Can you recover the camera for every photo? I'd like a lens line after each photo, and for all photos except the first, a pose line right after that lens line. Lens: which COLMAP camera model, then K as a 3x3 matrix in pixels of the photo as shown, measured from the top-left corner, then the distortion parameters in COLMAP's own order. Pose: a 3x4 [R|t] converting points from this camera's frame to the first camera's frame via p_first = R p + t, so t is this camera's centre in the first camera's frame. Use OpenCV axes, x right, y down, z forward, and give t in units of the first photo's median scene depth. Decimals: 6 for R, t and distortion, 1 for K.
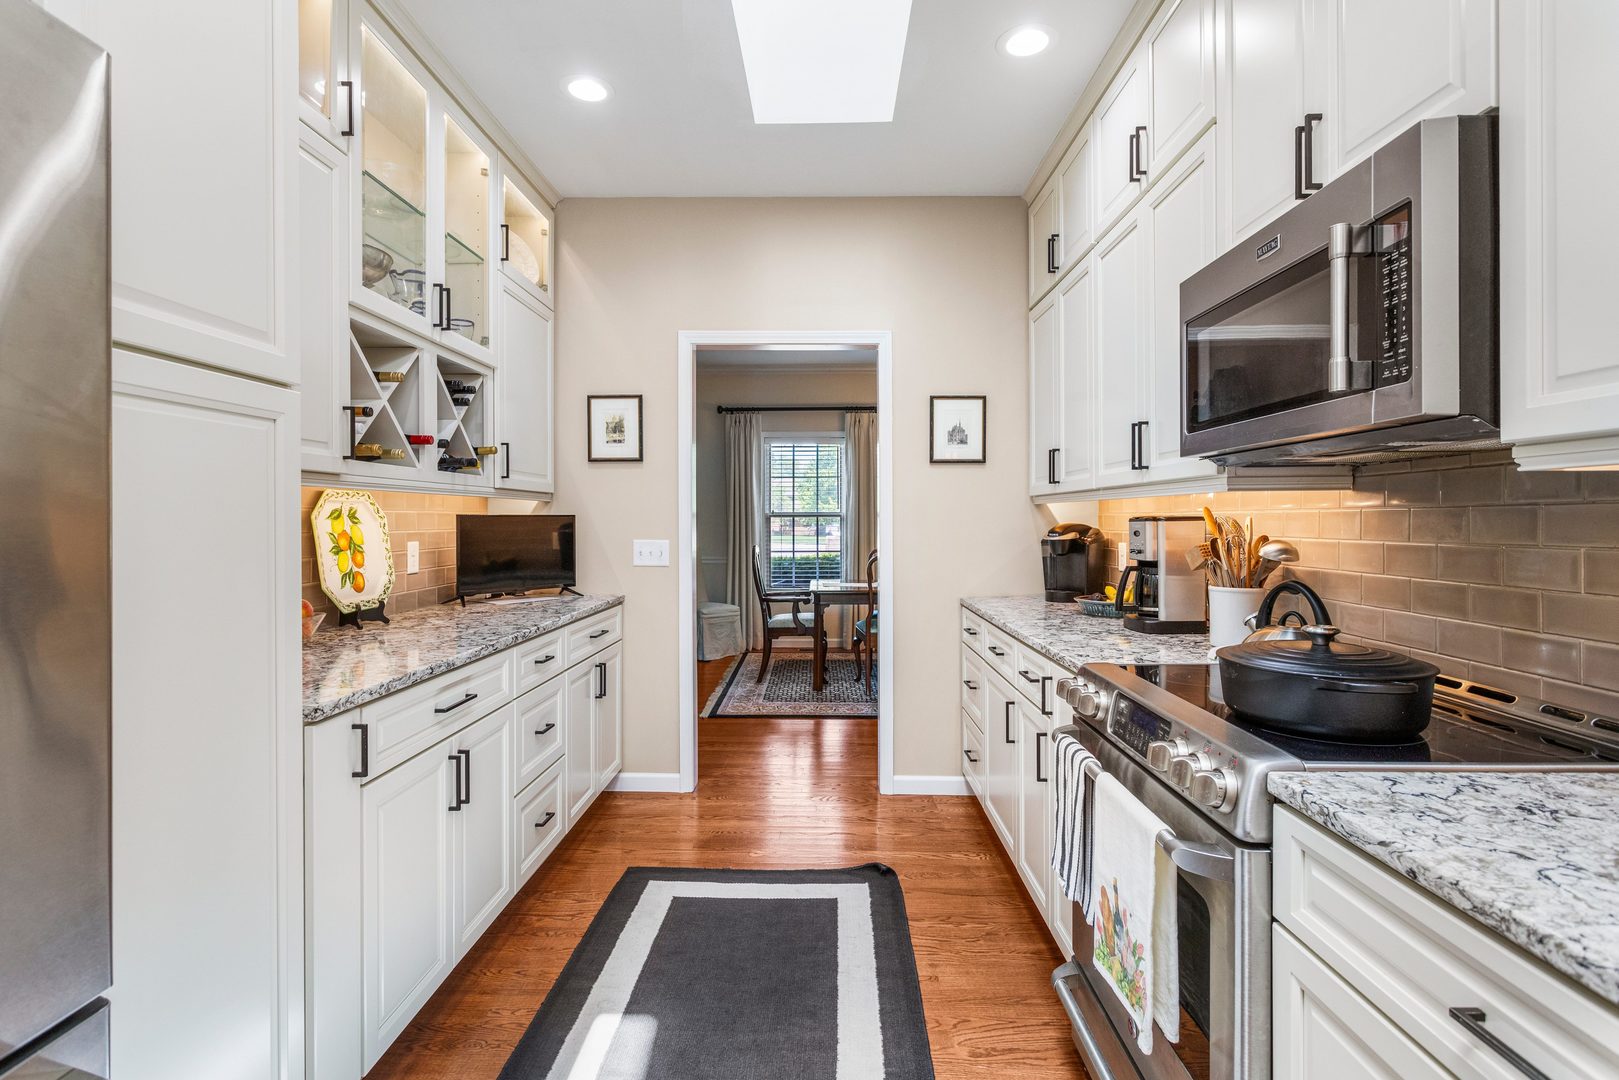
lens RADIAL K [[774.6, 0, 813.6], [0, 774.6, 522.6], [0, 0, 1]] dist [-0.003393, 0.000129]
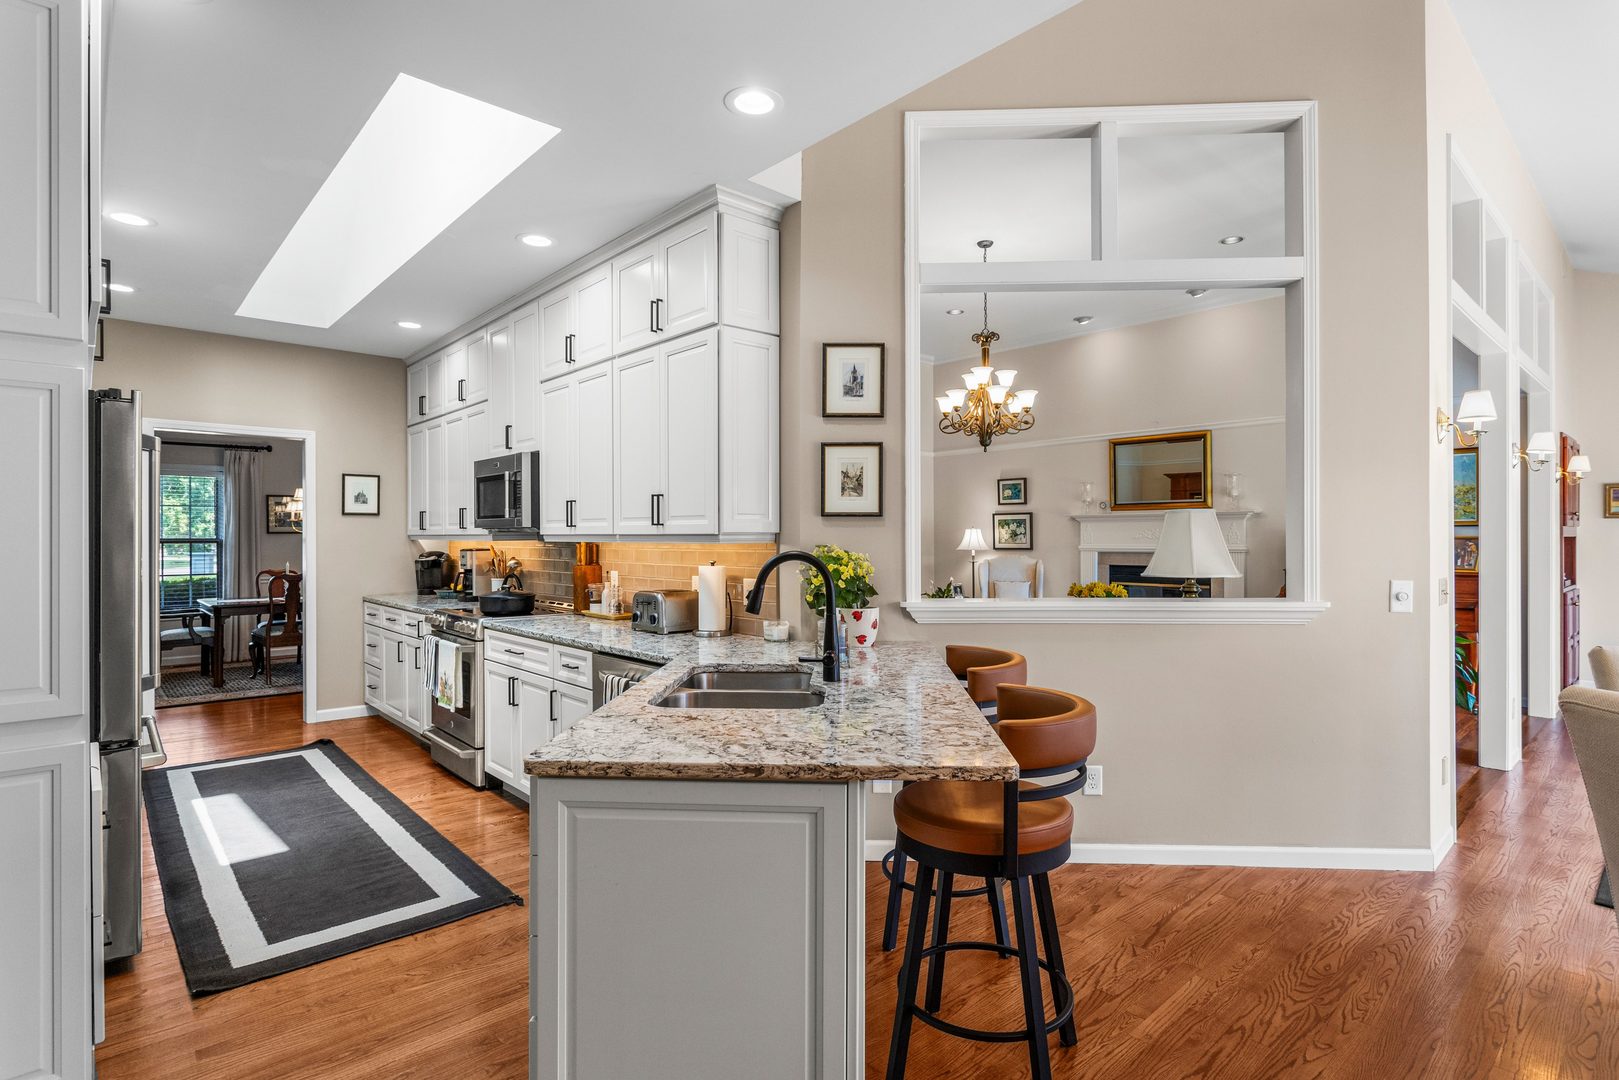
lens RADIAL K [[814.6, 0, 805.3], [0, 814.6, 537.1], [0, 0, 1]] dist [-0.005643, -0.000878]
pose [[0.736286, 0.000109, 0.676671, -0.357652], [0.003238, 0.999988, -0.003685, -0.025177], [-0.676663, 0.004904, 0.736277, -1.132658]]
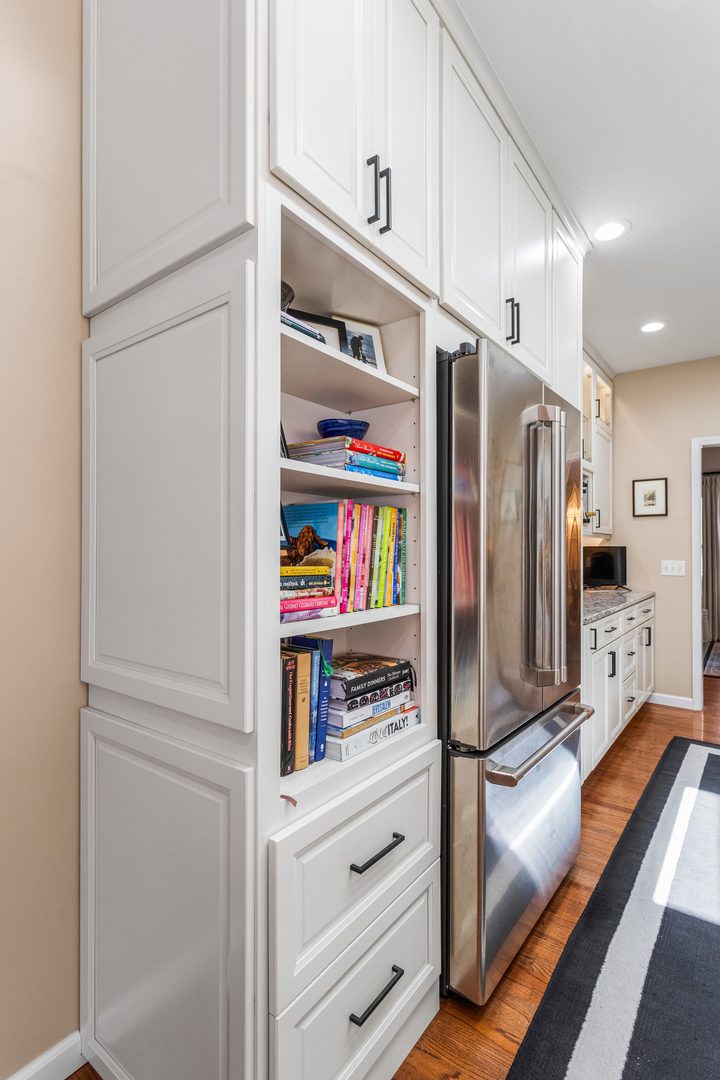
lens RADIAL K [[516.7, 0, 363.9], [0, 516.7, 543.3], [0, 0, 1]] dist [-0.003393, 0.000129]
pose [[0.803662, -0.002675, -0.595080, -0.098087], [-0.007186, 0.999873, -0.014199, 0.005991], [0.595042, 0.015687, 0.803541, -0.429235]]
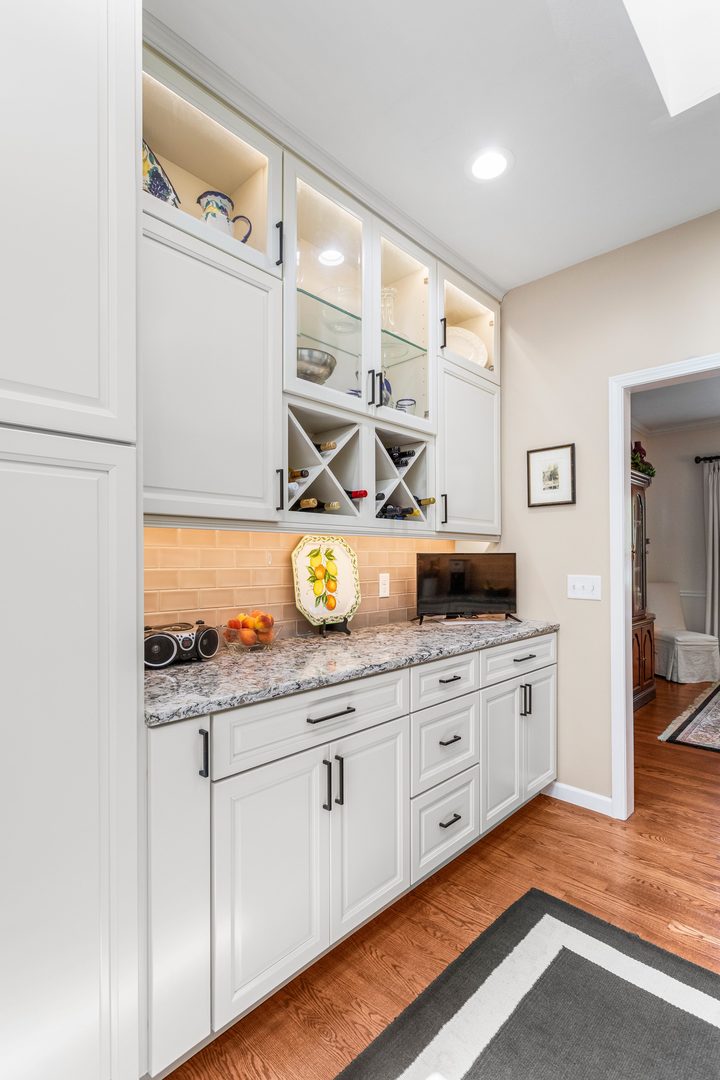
lens RADIAL K [[516.7, 0, 358.8], [0, 516.7, 557.2], [0, 0, 1]] dist [-0.003393, 0.000129]
pose [[0.736548, -0.005499, -0.676363, 0.060277], [0.000370, 0.999970, -0.007728, 0.003158], [0.676385, 0.005442, 0.736528, 0.314183]]
